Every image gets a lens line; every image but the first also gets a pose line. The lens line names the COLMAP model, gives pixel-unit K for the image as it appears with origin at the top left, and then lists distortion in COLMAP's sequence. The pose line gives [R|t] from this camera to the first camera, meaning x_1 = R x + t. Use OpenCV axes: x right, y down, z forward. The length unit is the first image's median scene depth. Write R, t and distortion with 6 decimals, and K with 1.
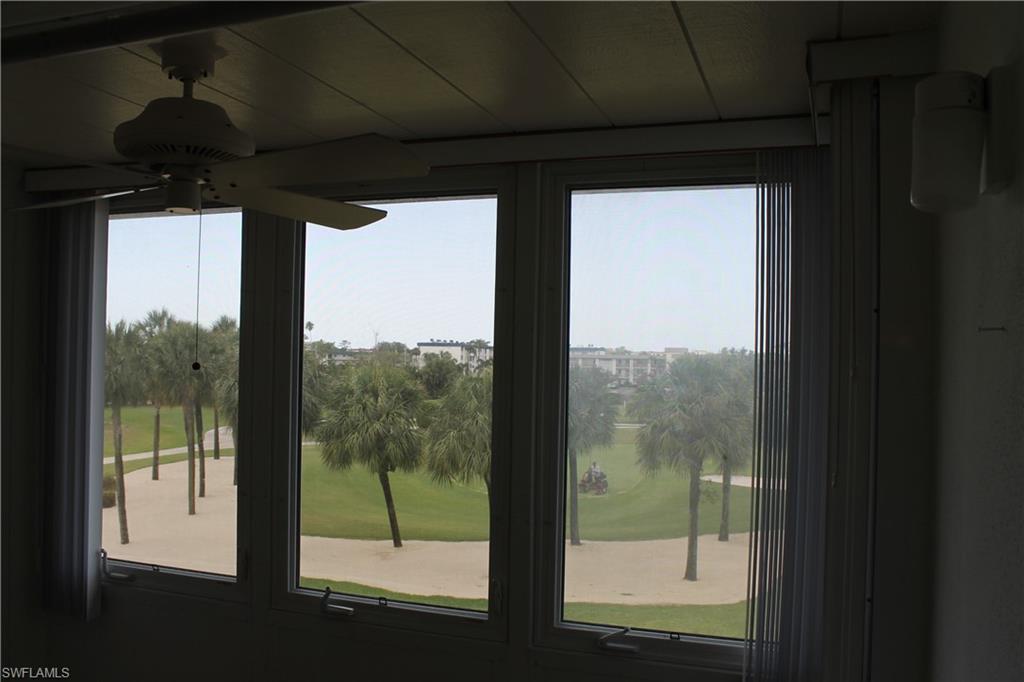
lens RADIAL K [[890.5, 0, 512.0], [0, 890.5, 341.0], [0, 0, 1]] dist [-0.175403, 0.193034]
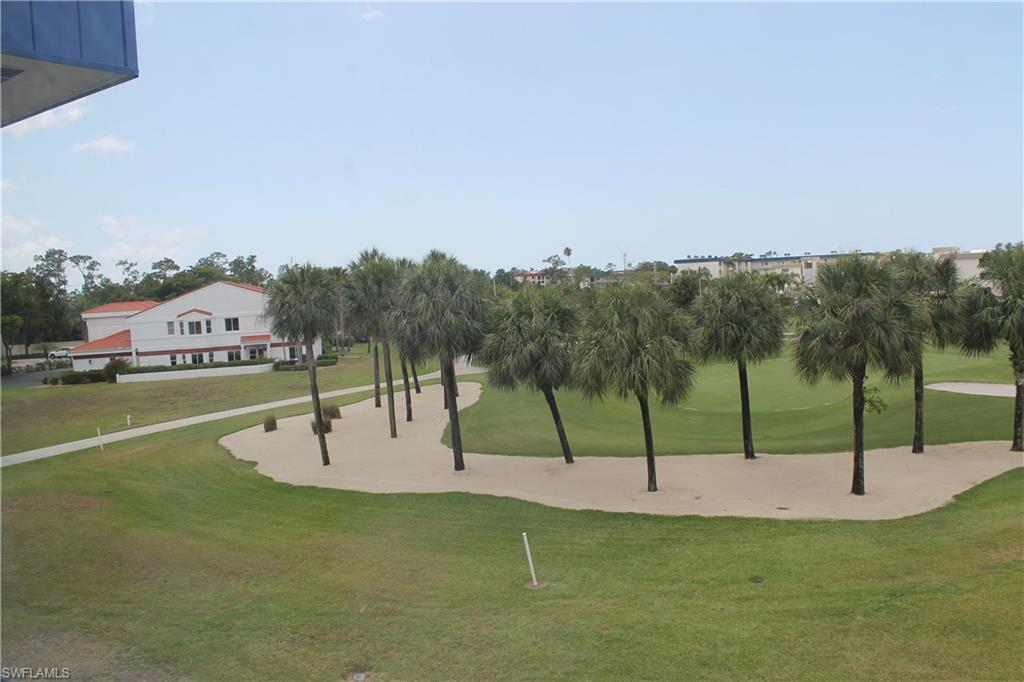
lens RADIAL K [[890.5, 0, 512.0], [0, 890.5, 341.0], [0, 0, 1]] dist [-0.175403, 0.193034]
pose [[0.951749, -0.047634, -0.303159, 0.129950], [0.074614, 0.994154, 0.078039, 0.006820], [0.297670, -0.096894, 0.949739, 0.012406]]
